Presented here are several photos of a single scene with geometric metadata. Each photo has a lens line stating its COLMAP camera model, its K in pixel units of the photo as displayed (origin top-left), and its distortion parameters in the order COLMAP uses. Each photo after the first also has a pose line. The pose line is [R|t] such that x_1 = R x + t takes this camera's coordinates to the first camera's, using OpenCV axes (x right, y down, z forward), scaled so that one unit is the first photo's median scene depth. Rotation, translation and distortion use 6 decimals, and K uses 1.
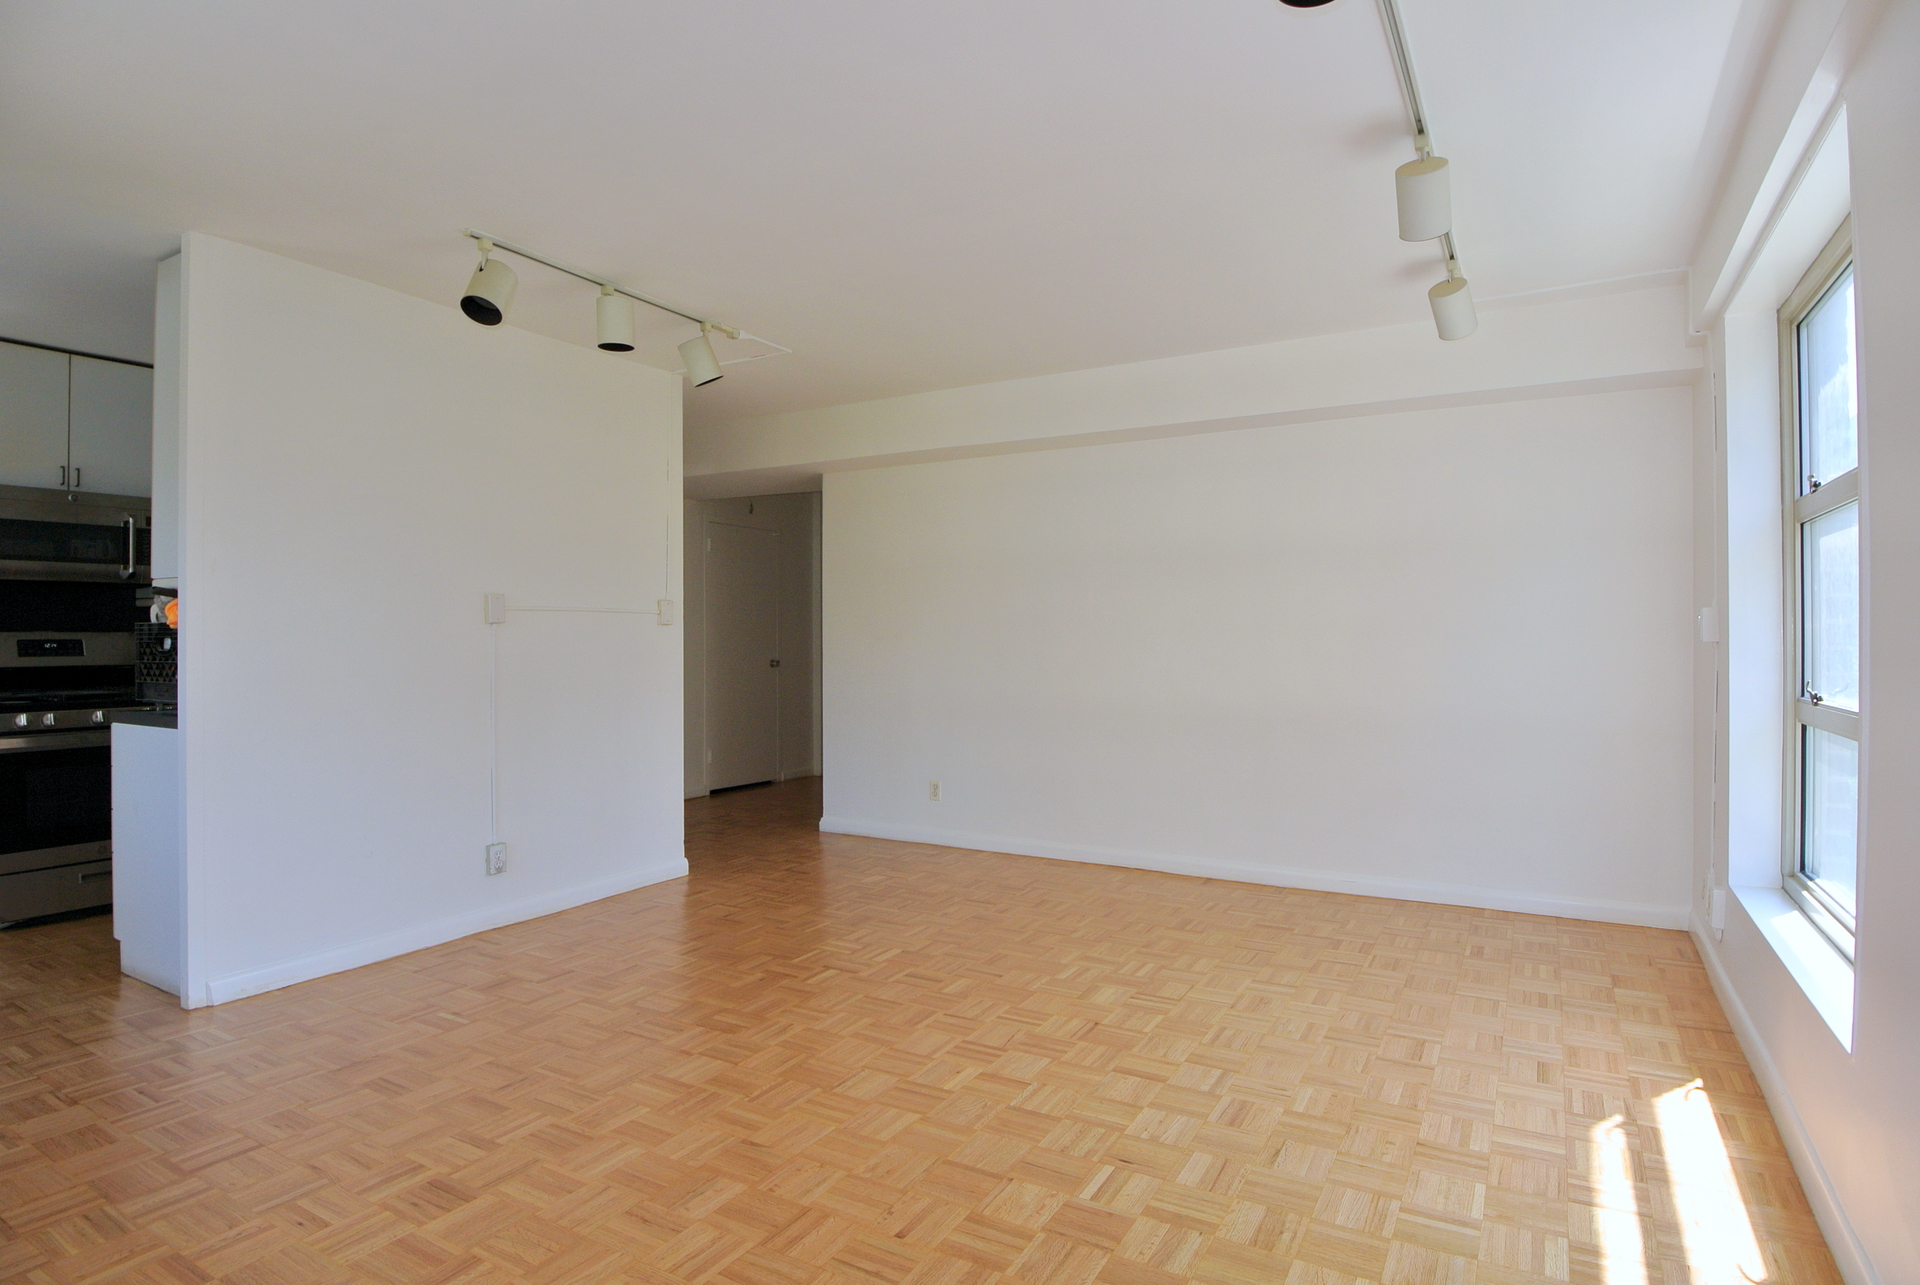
lens RADIAL K [[1024.3, 0, 974.2], [0, 1024.3, 627.5], [0, 0, 1]] dist [-0.005691, -0.005819]
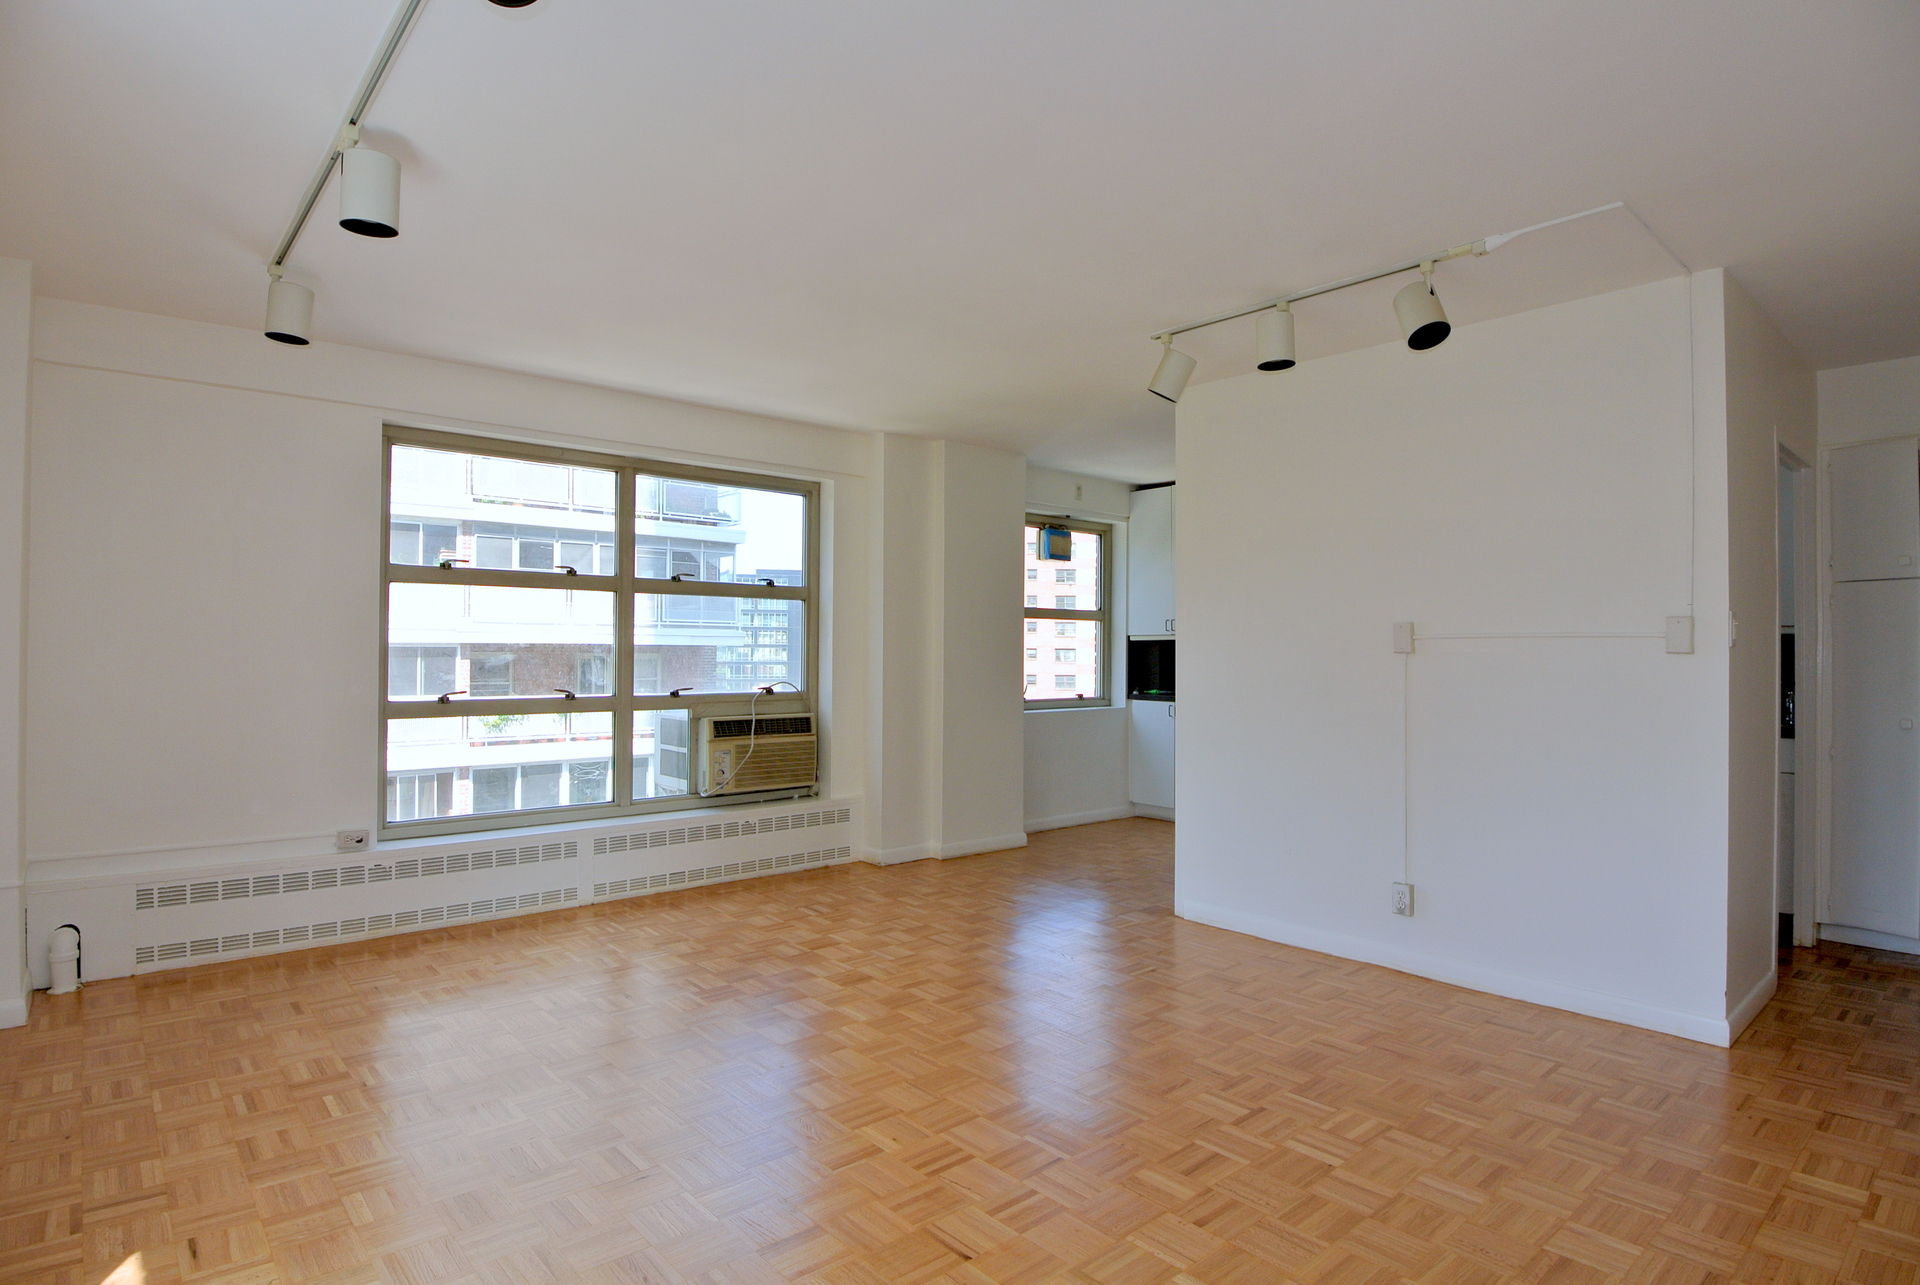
lens RADIAL K [[1024.3, 0, 966.4], [0, 1024.3, 654.6], [0, 0, 1]] dist [-0.005691, -0.005819]
pose [[-0.333786, 0.008142, -0.942614, 0.672842], [0.006152, 0.999960, 0.006459, -0.015013], [0.942629, -0.003644, -0.333823, 1.092448]]
